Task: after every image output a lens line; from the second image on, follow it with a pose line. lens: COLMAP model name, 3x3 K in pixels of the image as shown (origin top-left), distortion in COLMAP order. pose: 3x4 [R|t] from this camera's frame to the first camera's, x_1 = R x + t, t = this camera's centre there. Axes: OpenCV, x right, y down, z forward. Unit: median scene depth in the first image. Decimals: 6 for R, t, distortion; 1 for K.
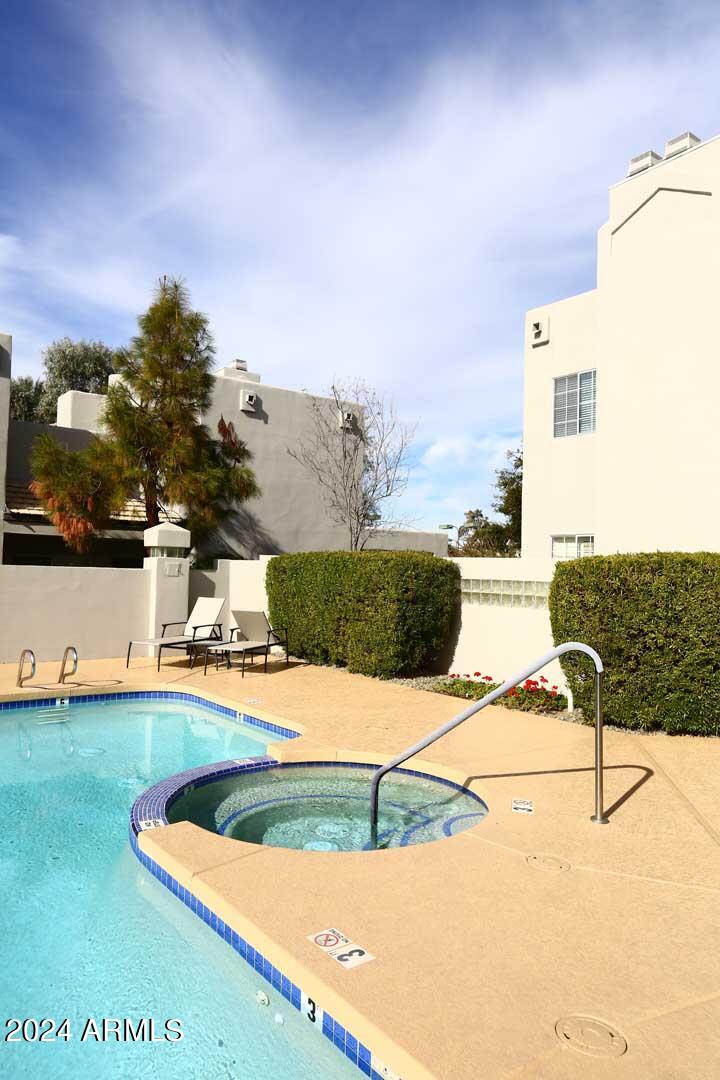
lens RADIAL K [[760.7, 0, 371.8], [0, 760.7, 542.2], [0, 0, 1]] dist [-0.006027, 0.020554]
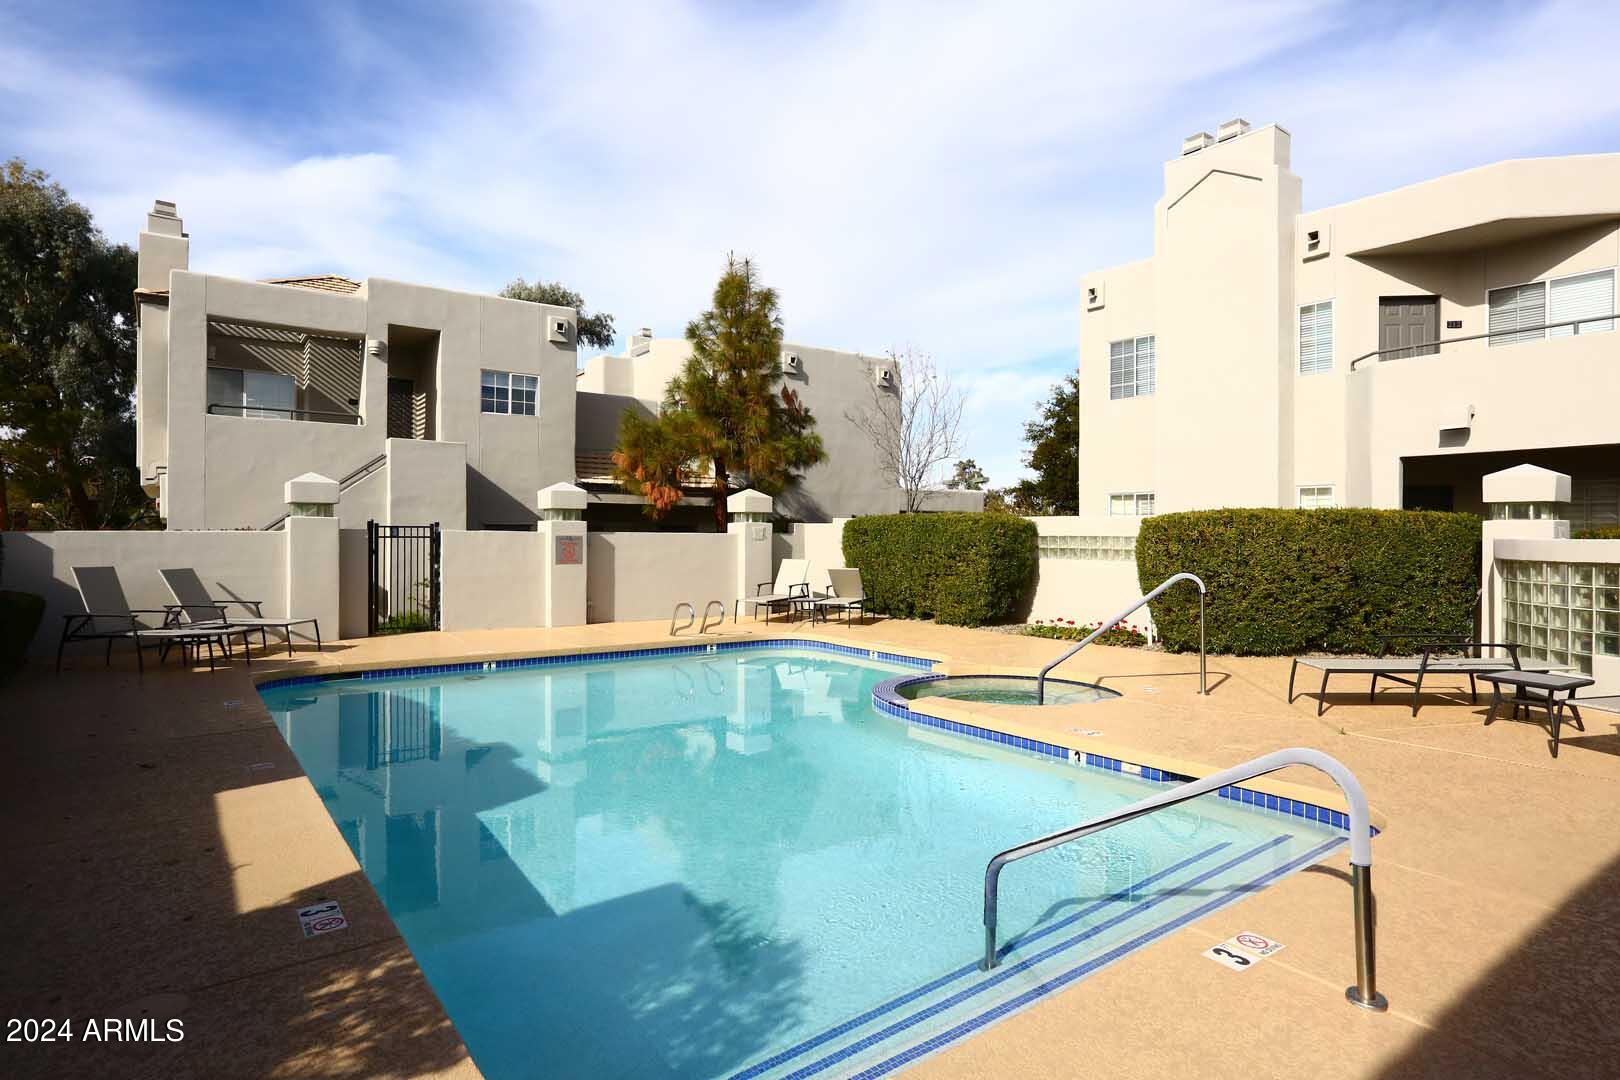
lens RADIAL K [[864.4, 0, 861.9], [0, 864.4, 533.4], [0, 0, 1]] dist [-0.036744, 0.020063]
pose [[0.999780, -0.020555, -0.004246, -0.118341], [0.020696, 0.999119, 0.036501, -0.005735], [0.003492, -0.036581, 0.999325, -0.220015]]
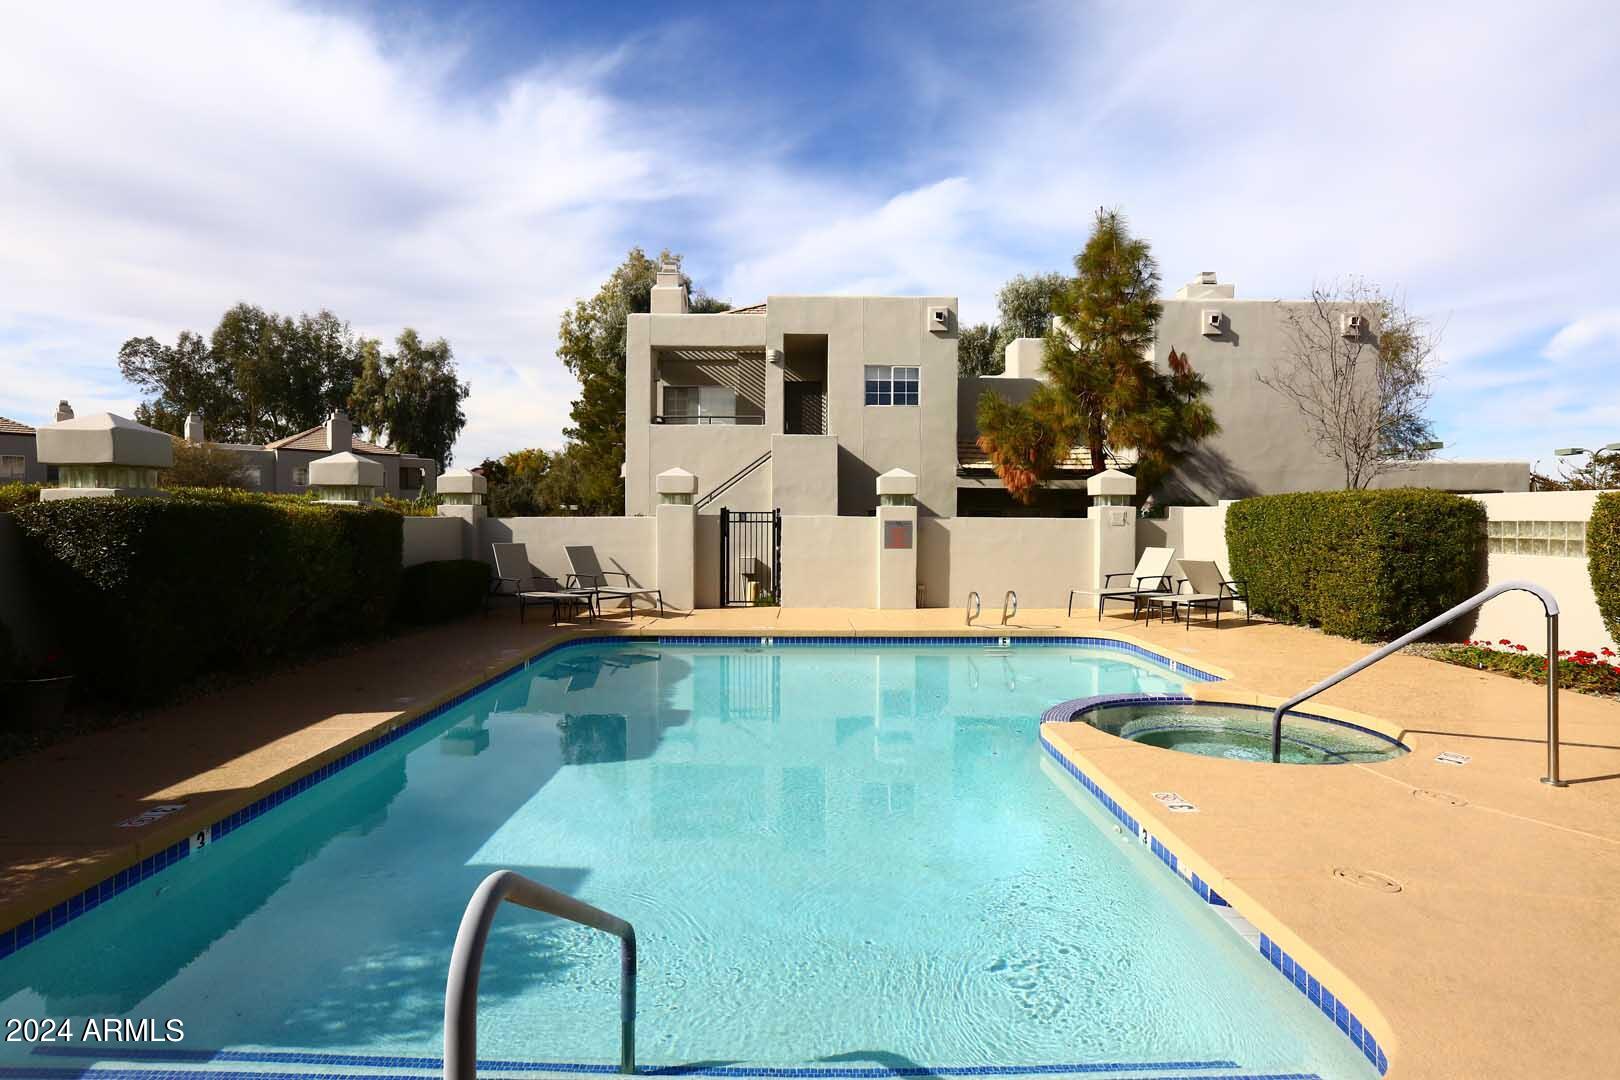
lens RADIAL K [[864.4, 0, 803.0], [0, 864.4, 531.6], [0, 0, 1]] dist [-0.036744, 0.020063]
pose [[0.802577, -0.013154, -0.596404, 0.068518], [0.039287, 0.998752, 0.030840, 0.003792], [0.595254, -0.048182, 0.802092, -0.104851]]
